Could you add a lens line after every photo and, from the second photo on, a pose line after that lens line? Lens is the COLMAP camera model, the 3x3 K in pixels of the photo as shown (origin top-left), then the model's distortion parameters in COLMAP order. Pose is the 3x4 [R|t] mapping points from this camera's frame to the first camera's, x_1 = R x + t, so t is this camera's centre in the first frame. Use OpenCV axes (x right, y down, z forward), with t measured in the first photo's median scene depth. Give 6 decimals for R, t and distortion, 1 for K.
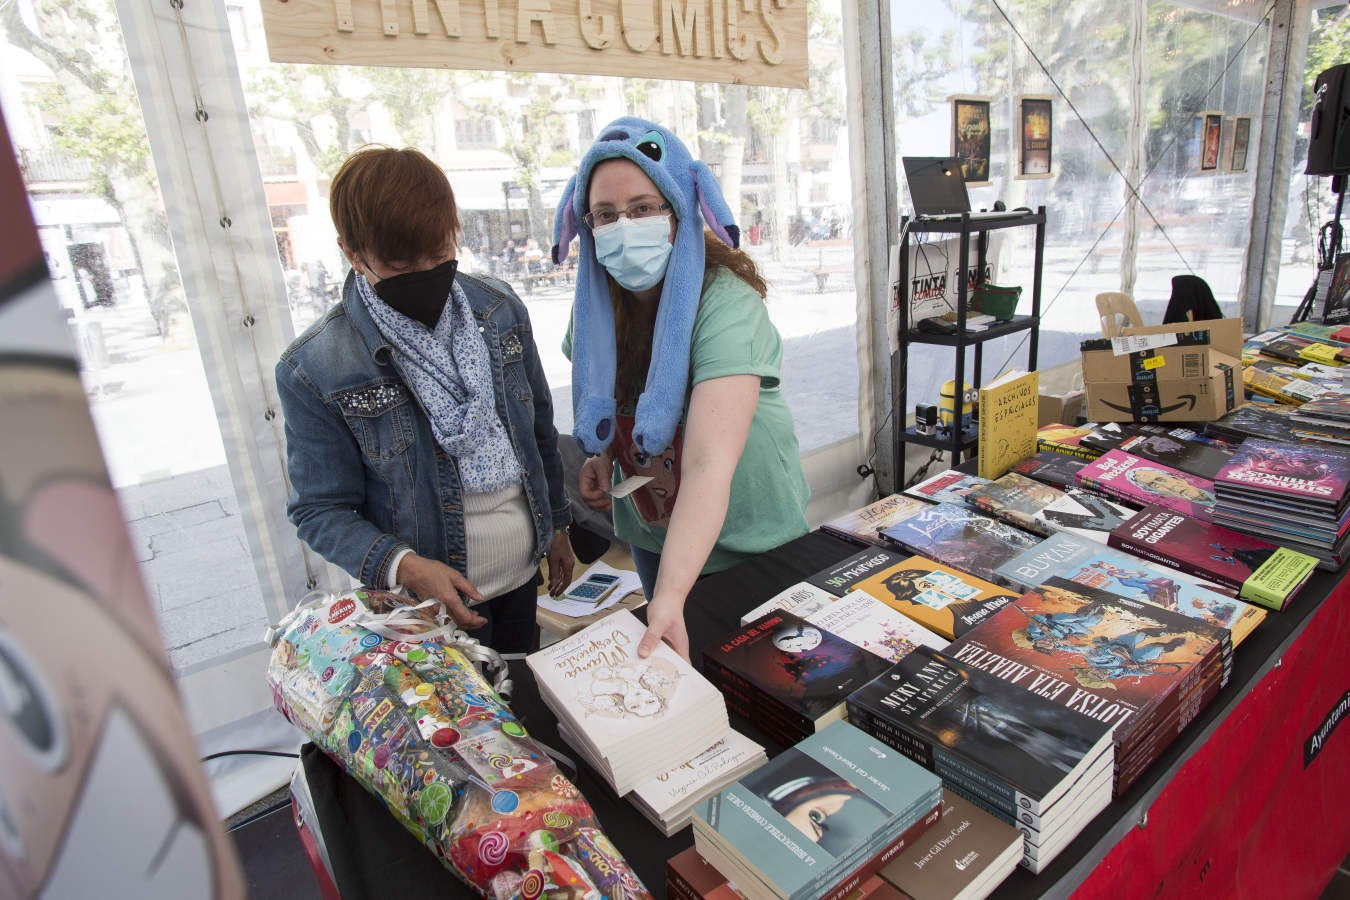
lens RADIAL K [[766.6, 0, 677.1], [0, 766.6, 446.4], [0, 0, 1]] dist [-0.027125, 0.000861]
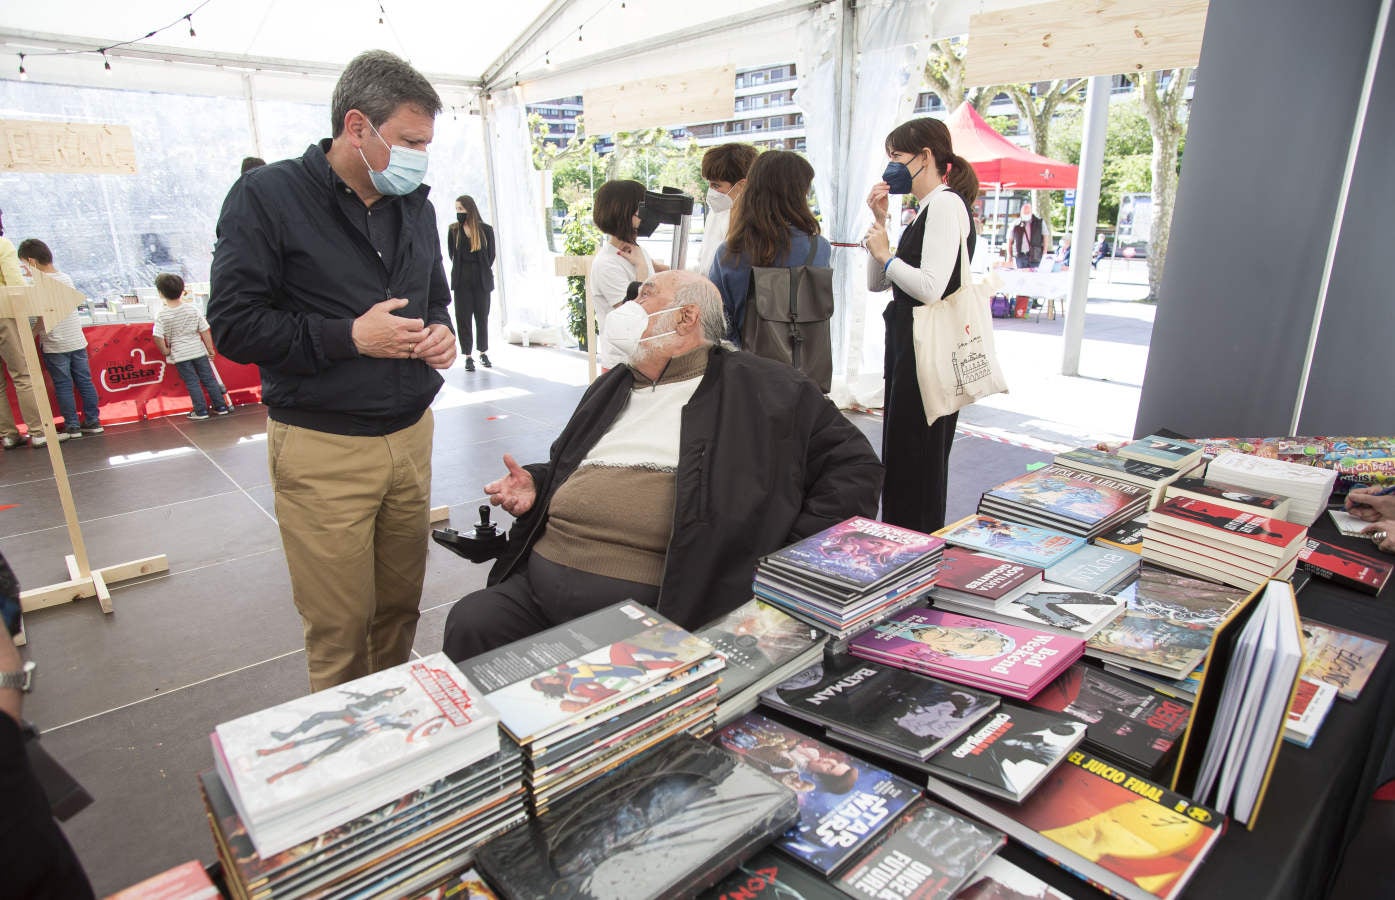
lens RADIAL K [[819.4, 0, 687.8], [0, 819.4, 476.6], [0, 0, 1]] dist [-0.037032, 0.003051]
pose [[-0.994845, 0.092635, -0.041265, 1.063305], [0.054276, 0.830099, 0.554968, -0.605415], [0.085664, 0.549867, -0.830848, 1.771204]]
